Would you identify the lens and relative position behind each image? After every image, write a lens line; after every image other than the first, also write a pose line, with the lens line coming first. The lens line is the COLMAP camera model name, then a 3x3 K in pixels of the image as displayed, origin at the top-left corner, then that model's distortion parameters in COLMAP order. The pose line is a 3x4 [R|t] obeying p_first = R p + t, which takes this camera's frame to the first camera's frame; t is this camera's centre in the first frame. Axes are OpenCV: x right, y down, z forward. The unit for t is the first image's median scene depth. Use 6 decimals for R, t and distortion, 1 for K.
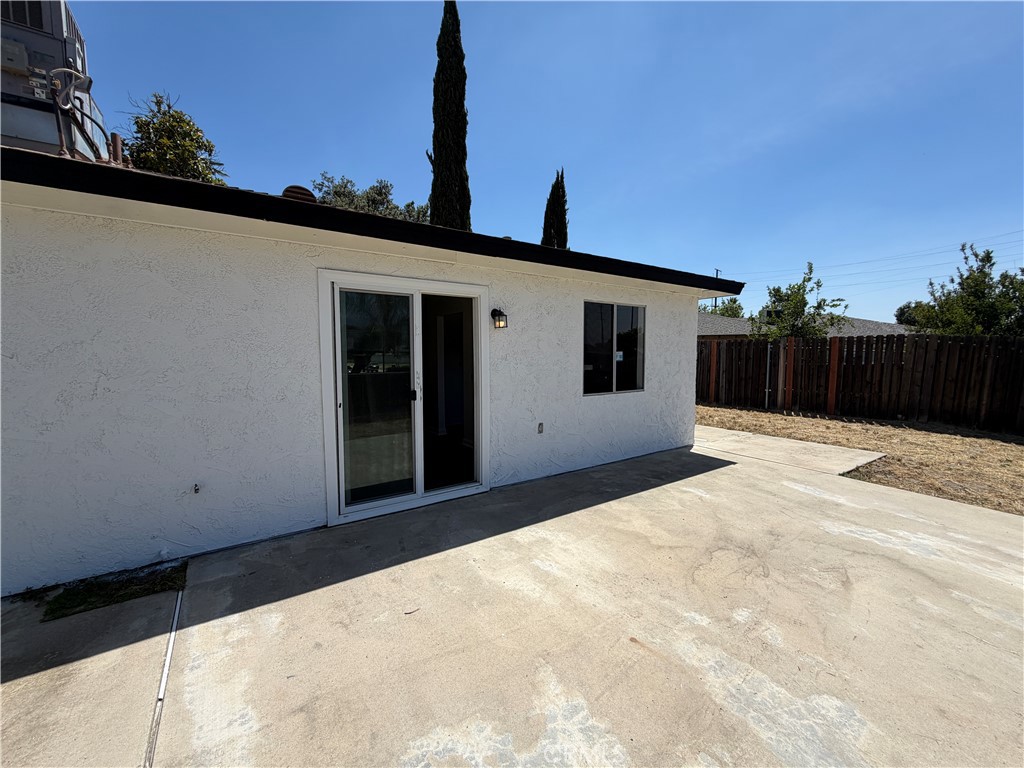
lens RADIAL K [[409.2, 0, 509.2], [0, 409.2, 384.5], [0, 0, 1]] dist [-0.000541, -0.000245]
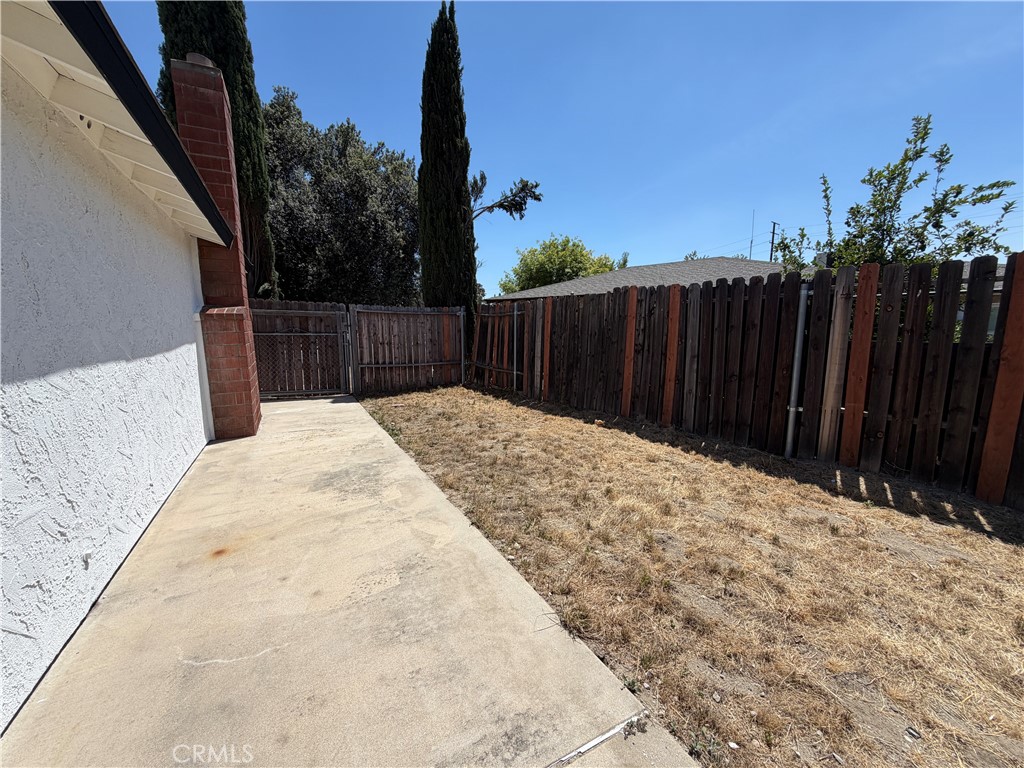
lens RADIAL K [[409.2, 0, 509.2], [0, 409.2, 384.5], [0, 0, 1]] dist [-0.000541, -0.000245]
pose [[0.994522, 0.010445, -0.104000, 0.432742], [-0.002983, 0.997426, 0.071646, -0.038190], [0.104480, -0.070944, 0.991993, 0.632202]]
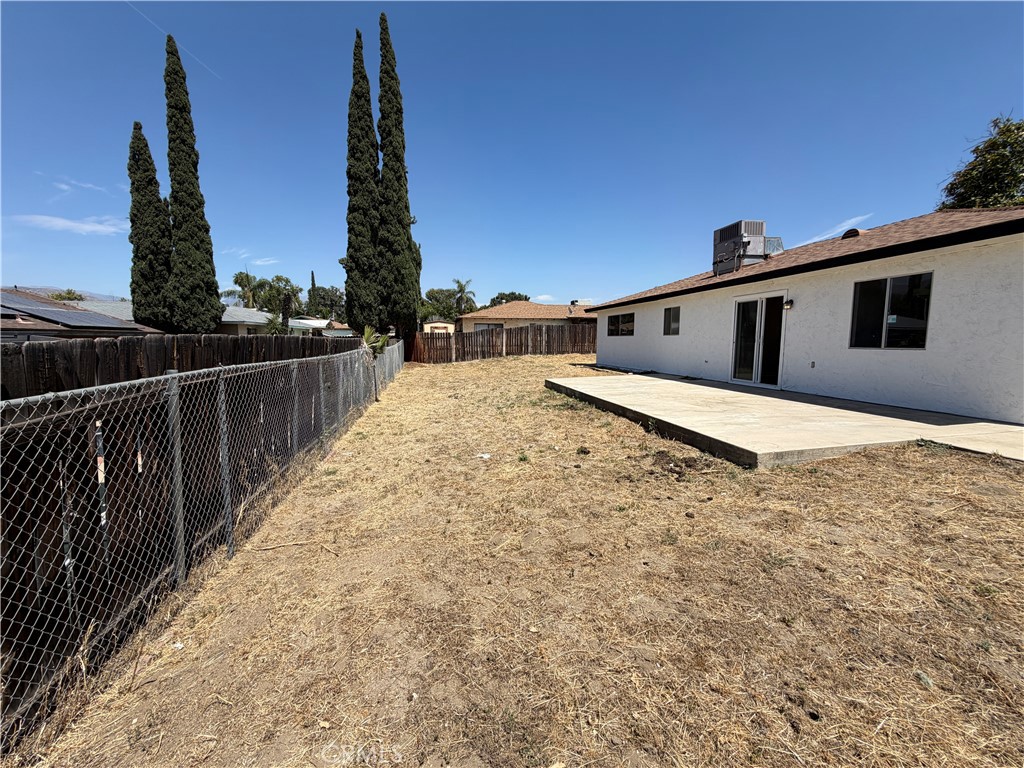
lens RADIAL K [[409.2, 0, 509.2], [0, 409.2, 384.5], [0, 0, 1]] dist [-0.000541, -0.000245]
pose [[-0.407138, 0.101601, -0.907698, 1.016548], [-0.063502, 0.988240, 0.139100, 0.014844], [0.911156, 0.114274, -0.395899, 0.251271]]
